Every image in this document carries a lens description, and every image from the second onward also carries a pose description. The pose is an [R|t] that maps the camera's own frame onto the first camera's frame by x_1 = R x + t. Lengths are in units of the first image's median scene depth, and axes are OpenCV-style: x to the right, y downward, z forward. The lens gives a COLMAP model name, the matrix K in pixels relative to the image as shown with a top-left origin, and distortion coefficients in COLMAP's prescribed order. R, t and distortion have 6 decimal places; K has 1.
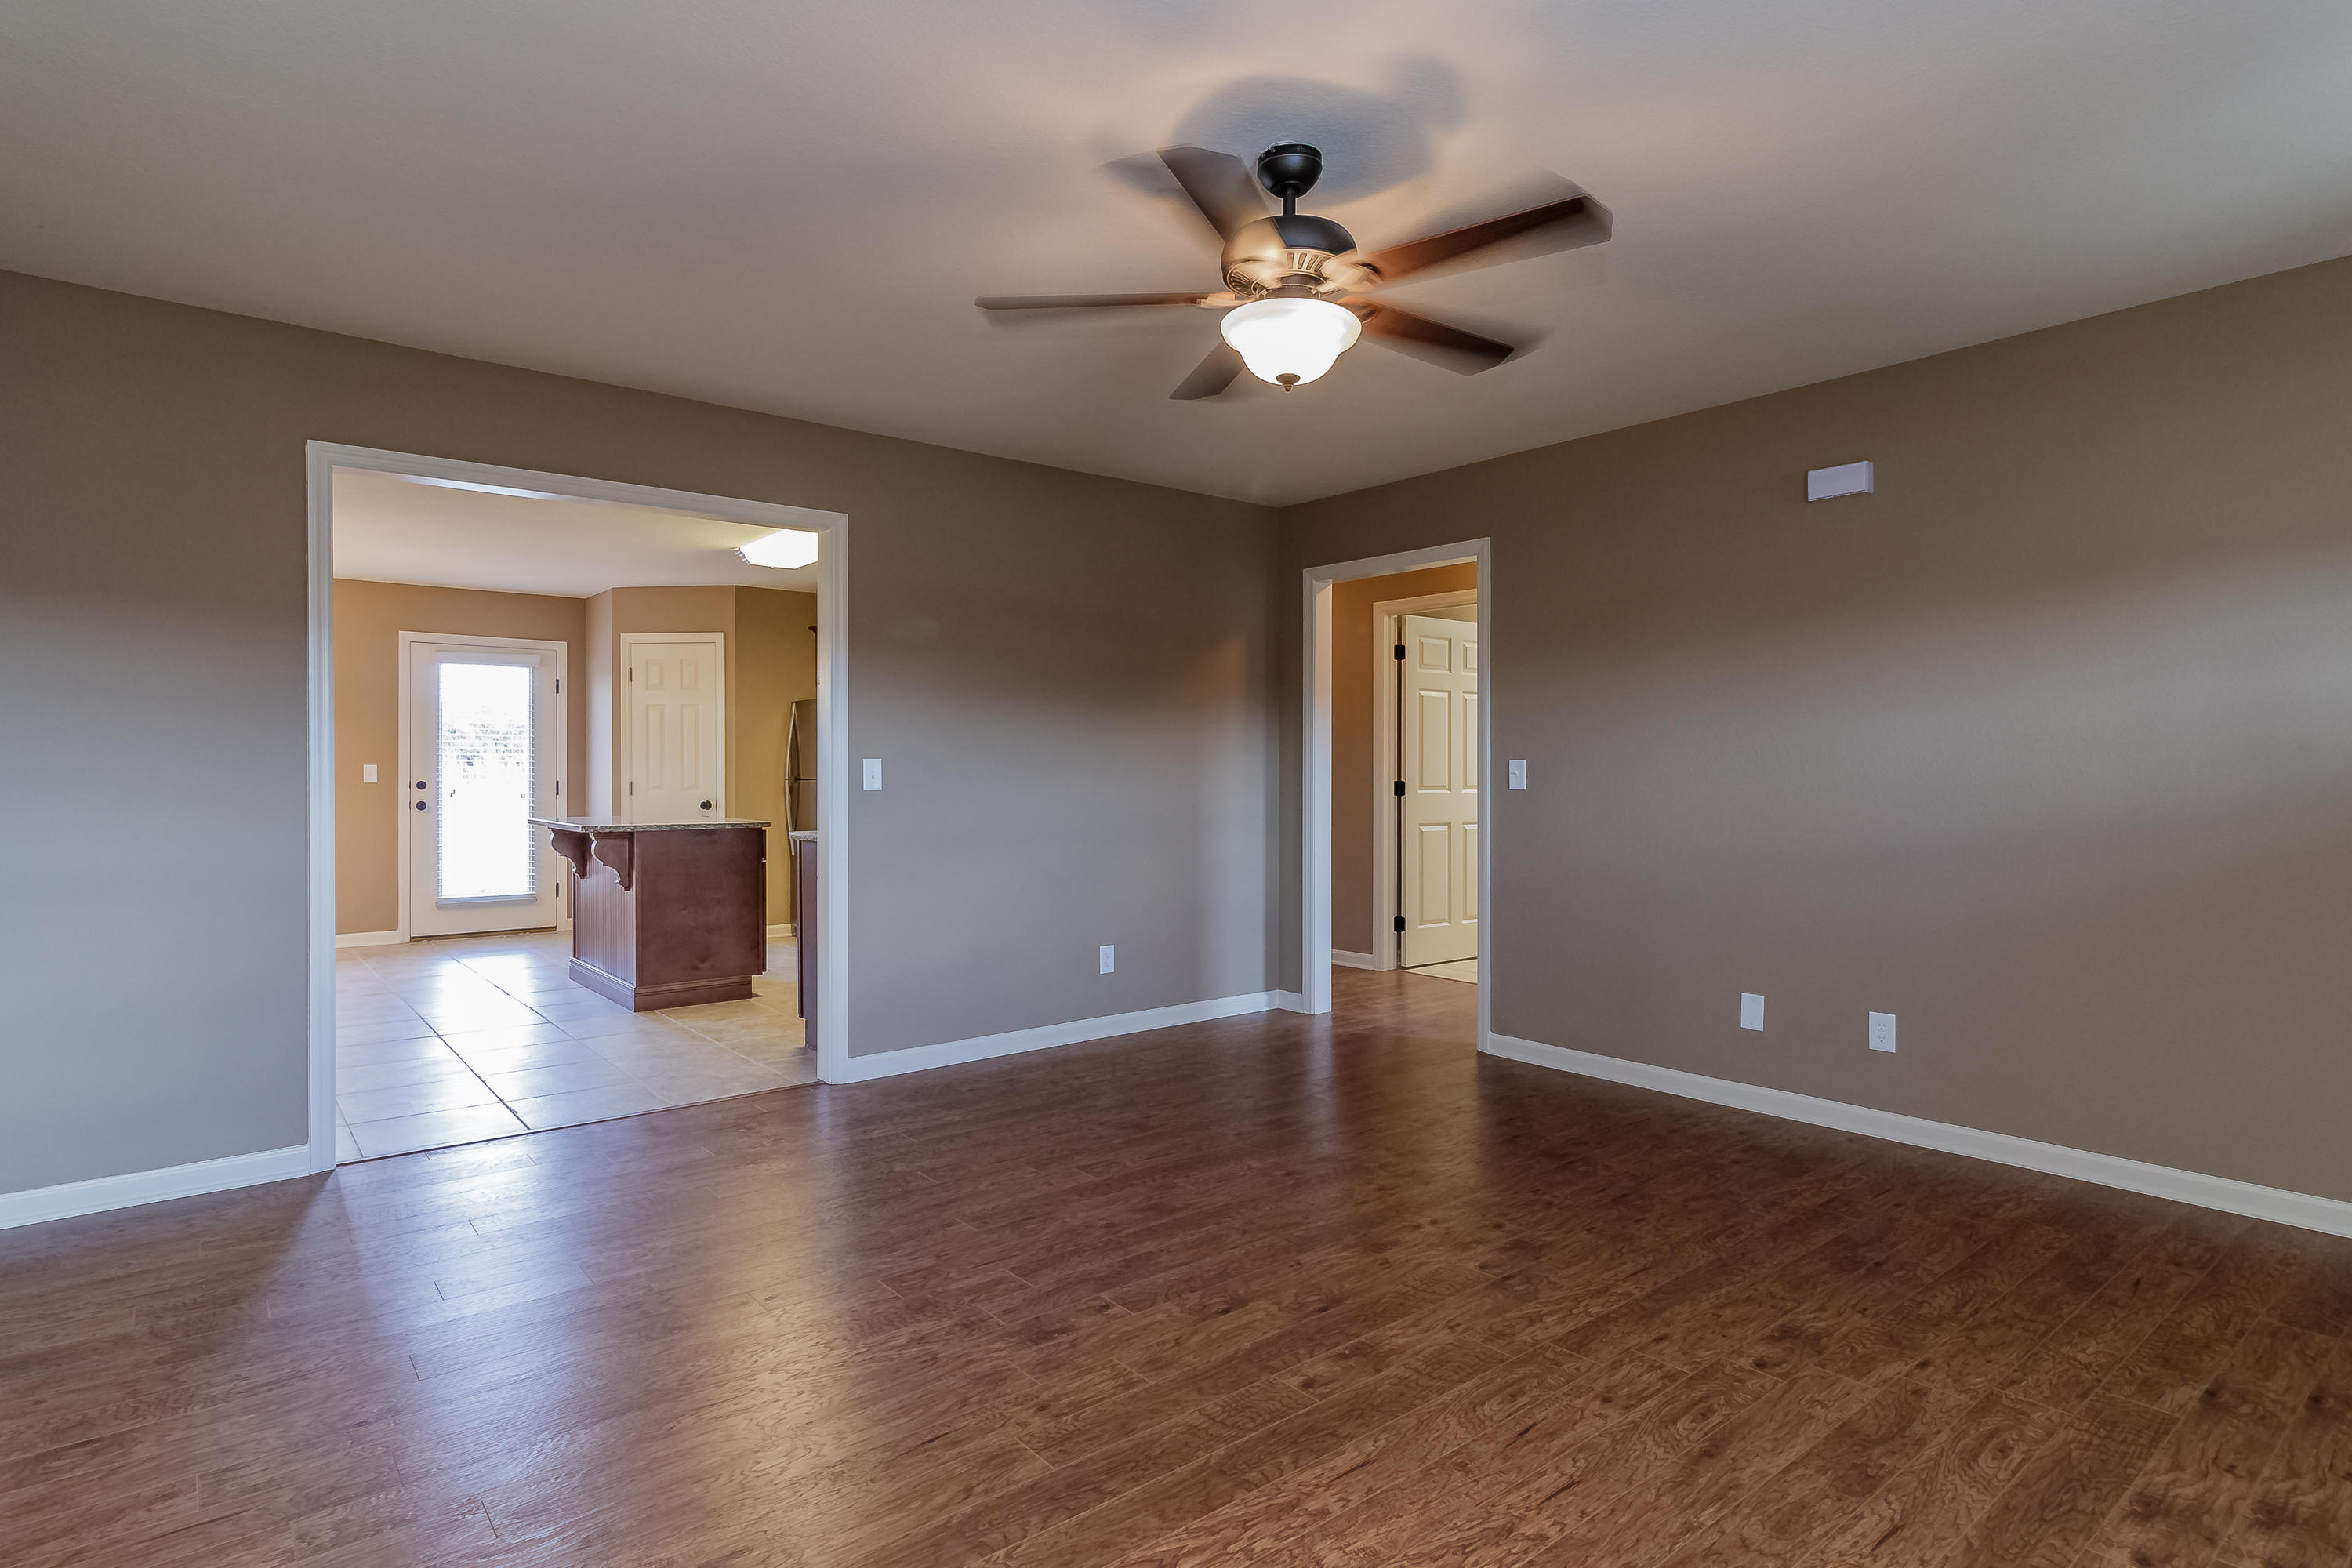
lens RADIAL K [[1211.5, 0, 1153.3], [0, 1211.5, 772.2], [0, 0, 1]] dist [0.002796, 0.000473]
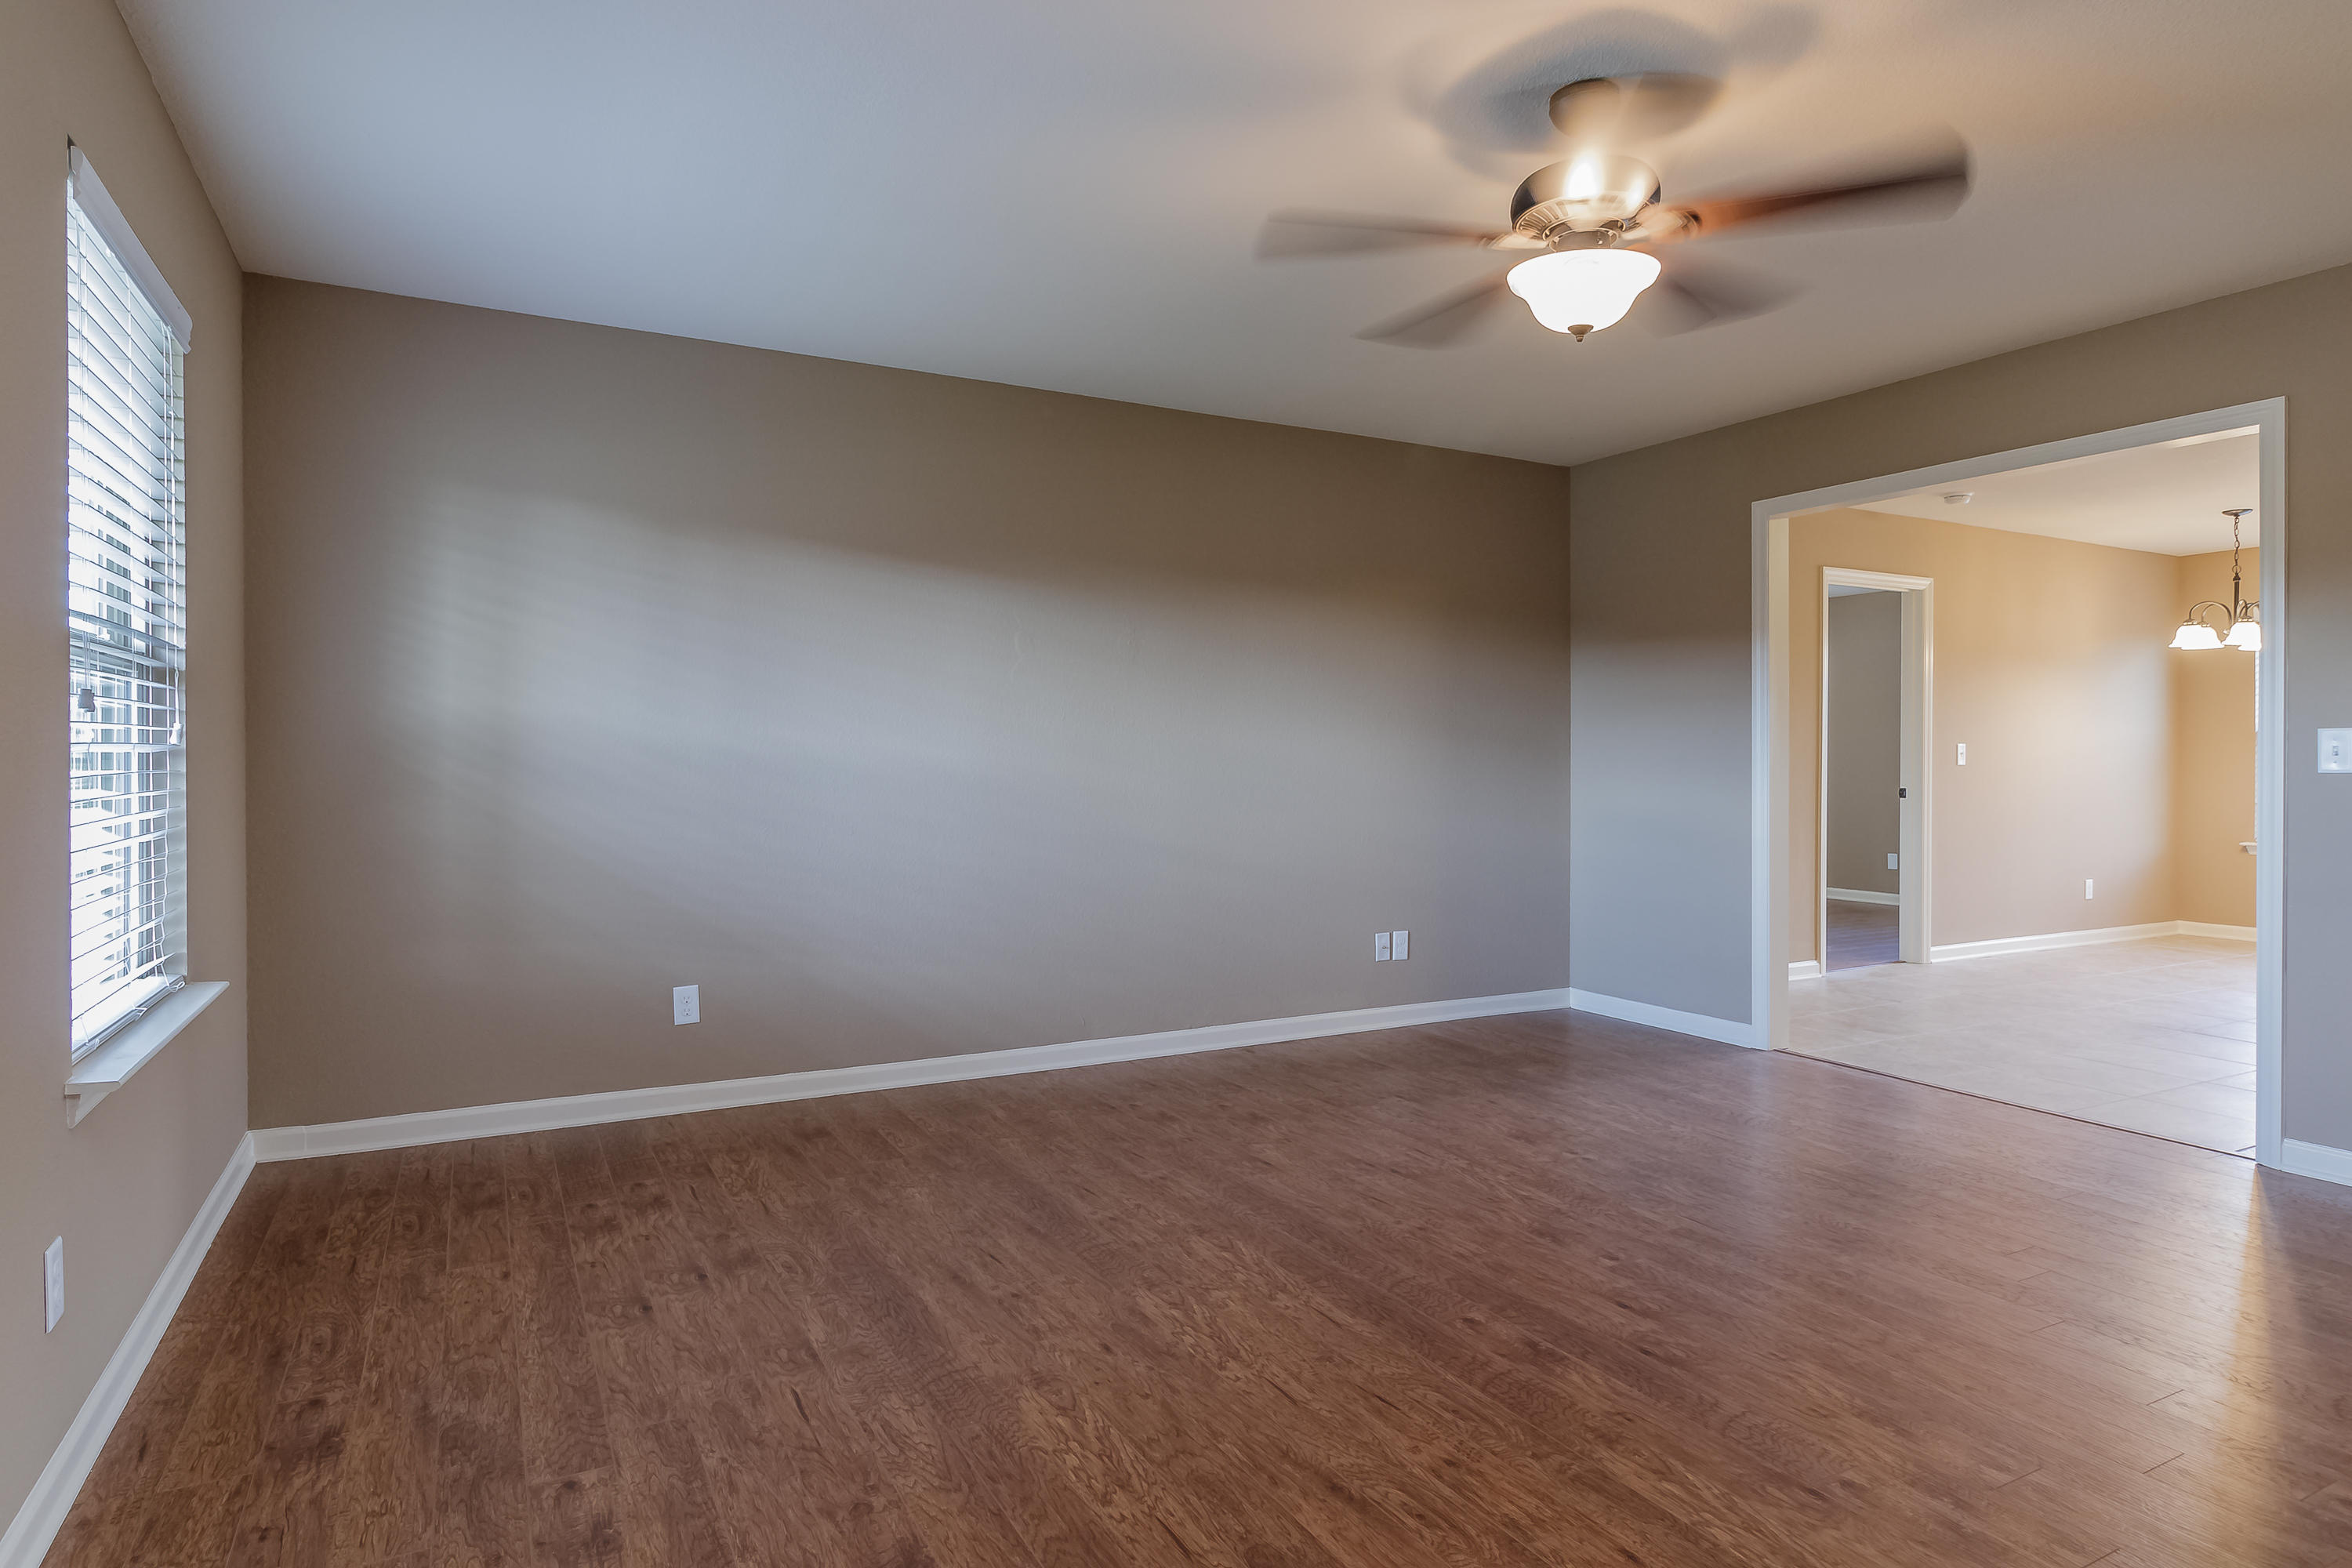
lens RADIAL K [[1305.6, 0, 1159.3], [0, 1305.6, 765.7], [0, 0, 1]] dist [-0.000626, 0.001803]
pose [[-0.189232, 0.004779, -0.981921, 0.948050], [-0.002502, 0.999983, 0.005349, 0.012446], [0.981929, 0.003469, -0.189217, 0.696279]]
